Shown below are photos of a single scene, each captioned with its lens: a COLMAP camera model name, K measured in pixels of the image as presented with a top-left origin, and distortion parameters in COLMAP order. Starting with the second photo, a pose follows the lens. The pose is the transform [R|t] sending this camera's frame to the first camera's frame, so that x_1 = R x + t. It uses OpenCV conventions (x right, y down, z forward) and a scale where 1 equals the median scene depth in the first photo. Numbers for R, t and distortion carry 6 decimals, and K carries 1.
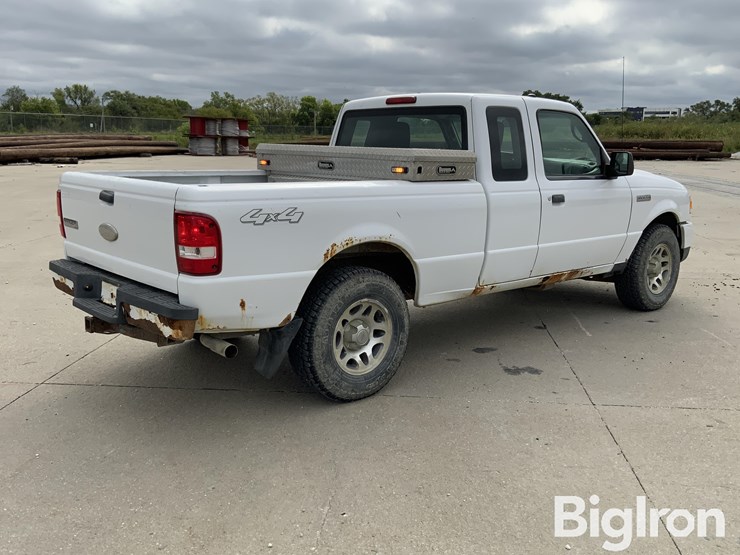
lens RADIAL K [[724.8, 0, 370.0], [0, 724.8, 277.5], [0, 0, 1]] dist [0.124735, -0.284153]
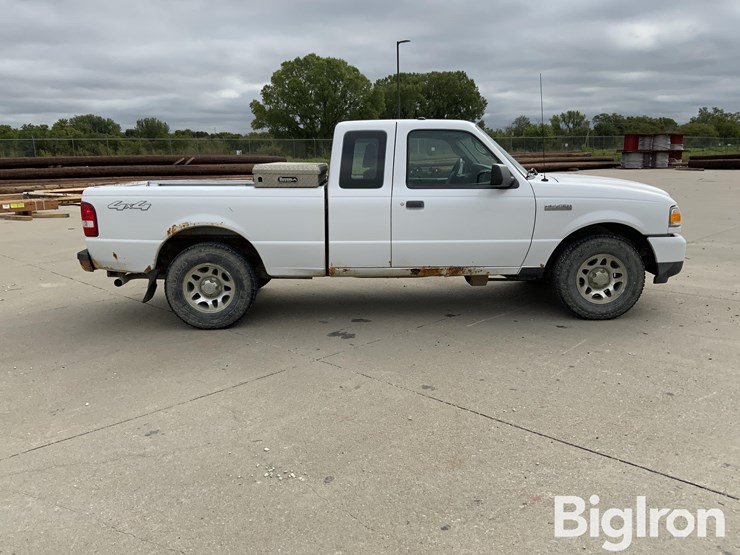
lens RADIAL K [[629.0, 0, 370.0], [0, 629.0, 277.5], [0, 0, 1]] dist [0.084170, -0.168846]
pose [[0.757752, 0.099793, -0.644867, 0.813616], [-0.097827, 0.994441, 0.038938, -0.019127], [0.645168, 0.033579, 0.763302, 0.148388]]
